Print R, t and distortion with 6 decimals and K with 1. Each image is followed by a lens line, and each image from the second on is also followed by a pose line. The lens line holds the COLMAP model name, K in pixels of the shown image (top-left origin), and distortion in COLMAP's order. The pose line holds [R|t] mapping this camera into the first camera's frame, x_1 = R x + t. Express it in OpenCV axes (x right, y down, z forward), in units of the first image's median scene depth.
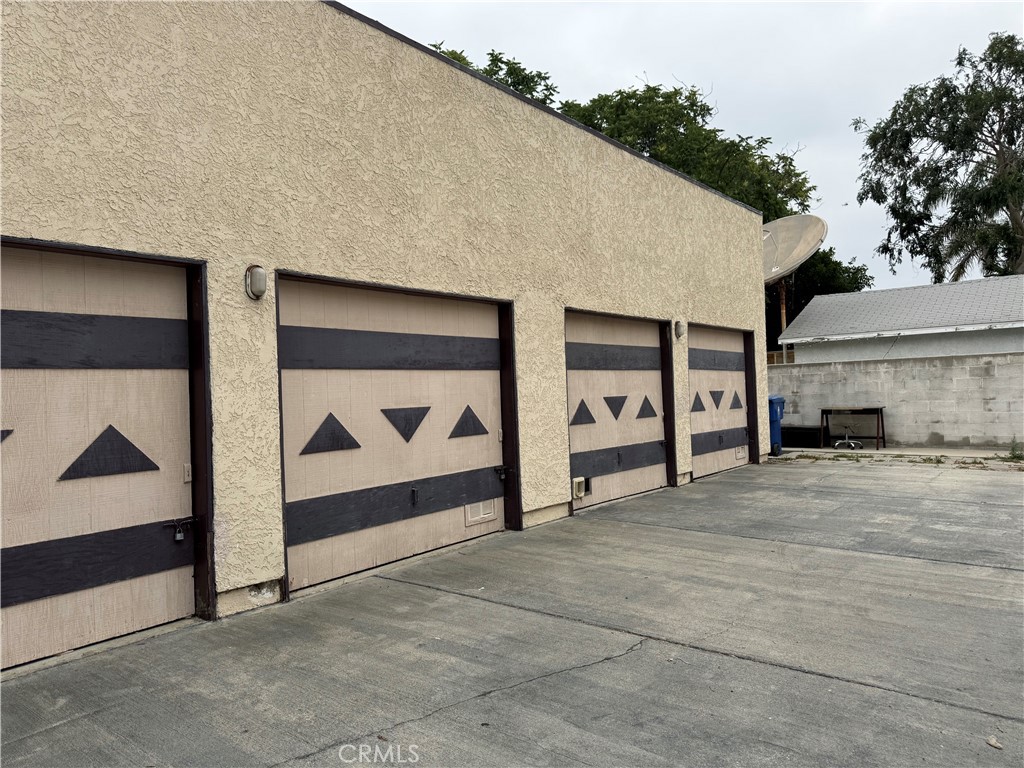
lens RADIAL K [[722.1, 0, 512.0], [0, 722.1, 384.0], [0, 0, 1]] dist [0.108486, -0.158472]
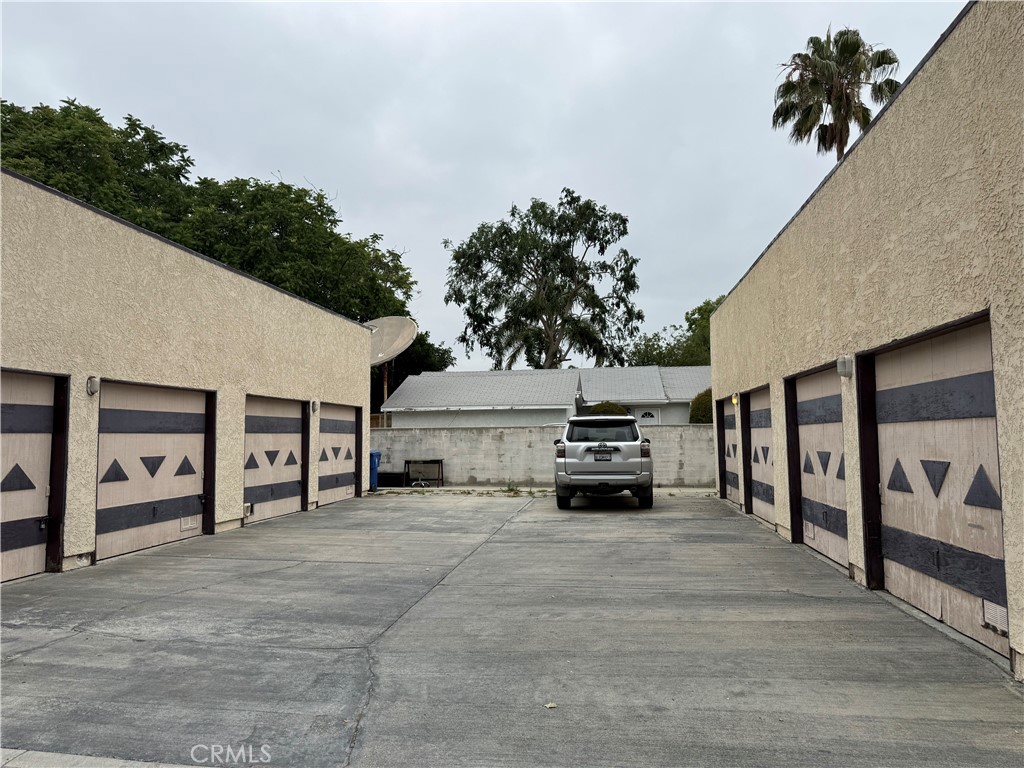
lens RADIAL K [[722.1, 0, 512.0], [0, 722.1, 384.0], [0, 0, 1]] dist [0.108486, -0.158472]
pose [[0.867127, 0.061082, 0.494328, -0.202308], [-0.024940, 0.996532, -0.079388, -0.014254], [-0.497462, 0.056510, 0.865643, -0.637741]]
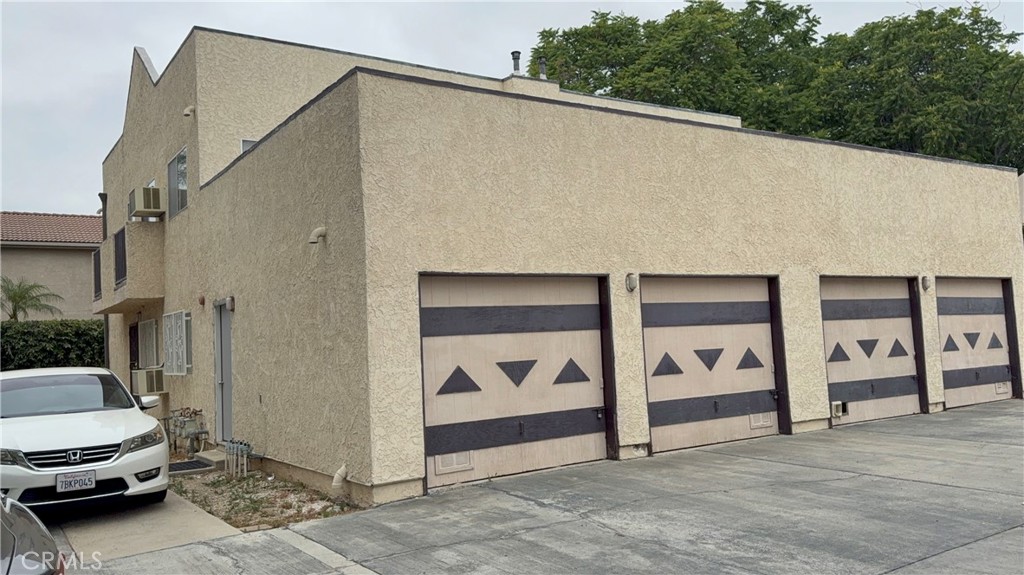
lens RADIAL K [[804.5, 0, 496.4], [0, 804.5, 290.0], [0, 0, 1]] dist [0.126466, -0.248138]
pose [[0.943703, -0.033902, -0.329052, 0.002860], [0.019536, 0.998710, -0.046869, -0.016703], [0.330217, 0.037802, 0.943148, -0.620148]]
